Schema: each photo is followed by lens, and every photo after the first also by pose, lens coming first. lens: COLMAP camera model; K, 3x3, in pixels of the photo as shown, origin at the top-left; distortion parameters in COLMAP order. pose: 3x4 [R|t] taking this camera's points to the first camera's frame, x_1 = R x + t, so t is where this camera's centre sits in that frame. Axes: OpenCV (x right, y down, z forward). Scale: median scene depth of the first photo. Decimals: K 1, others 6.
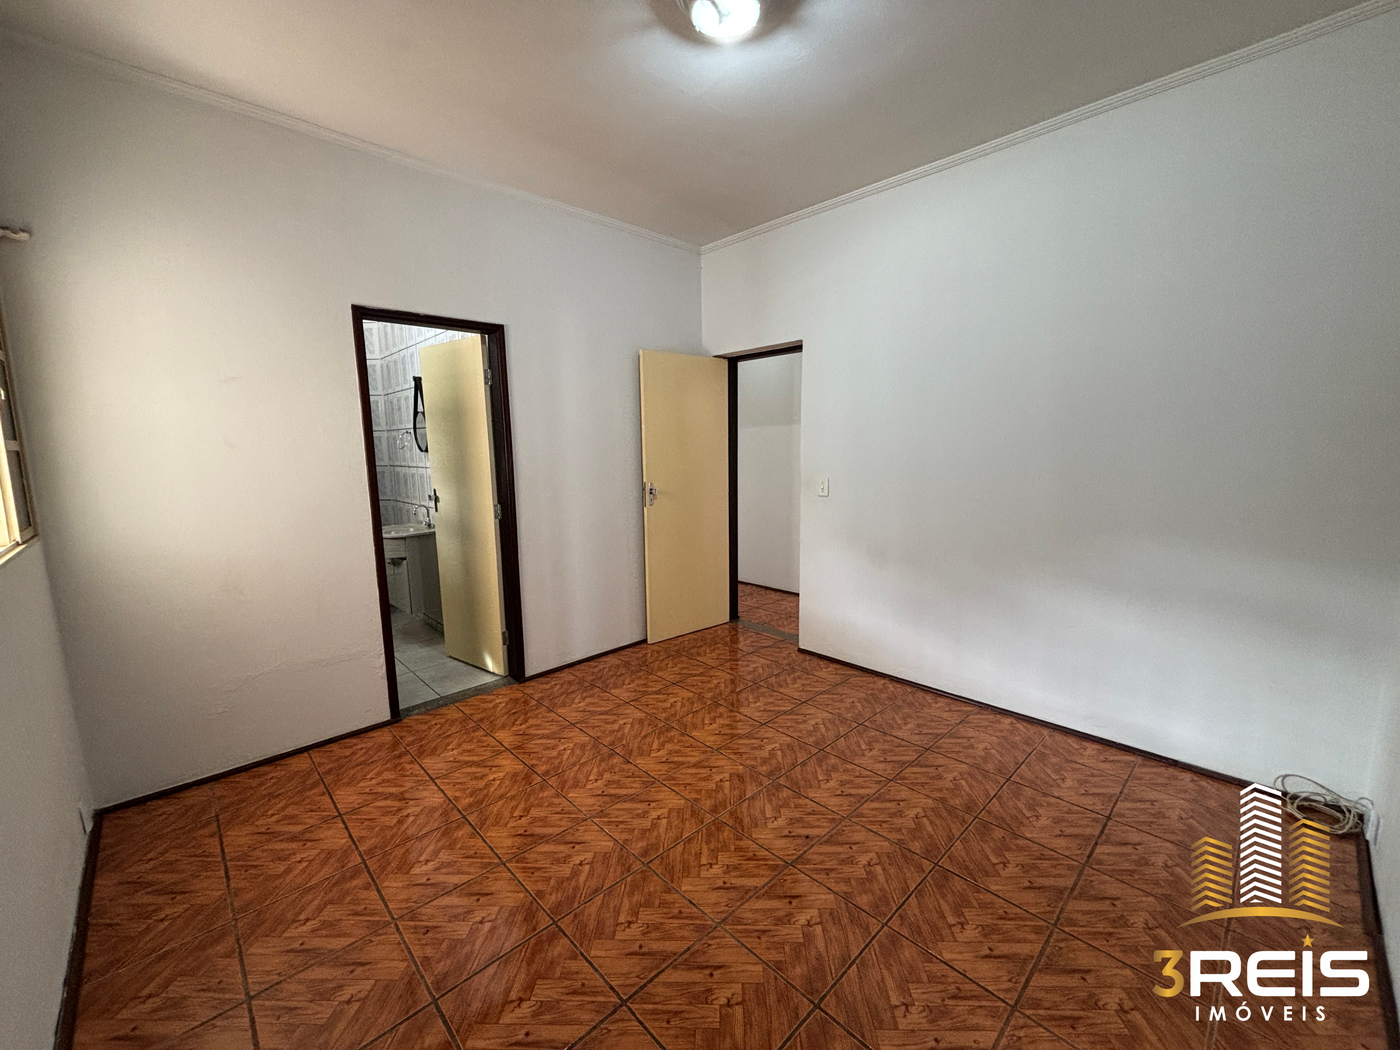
lens RADIAL K [[567.6, 0, 690.0], [0, 567.6, 525.8], [0, 0, 1]] dist [-0.006192, 0.000299]
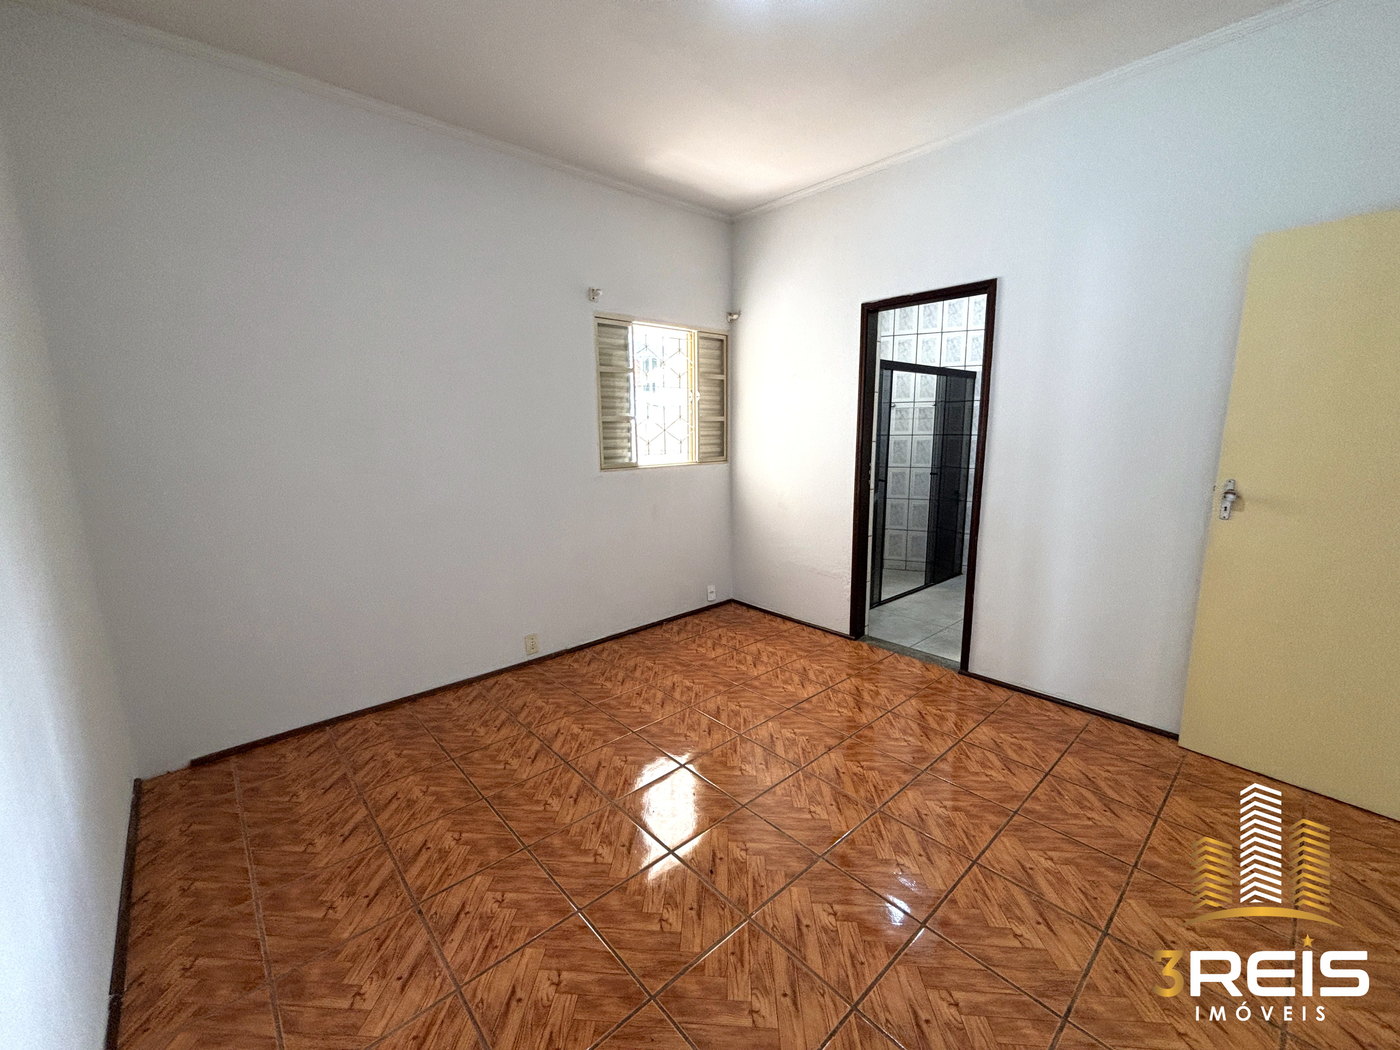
lens RADIAL K [[569.6, 0, 698.9], [0, 569.6, 521.8], [0, 0, 1]] dist [-0.002567, 0.000056]
pose [[-0.025854, 0.186464, -0.982122, 0.357940], [-0.127077, 0.973867, 0.188242, -0.052578], [0.991556, 0.129672, -0.001483, 0.335812]]
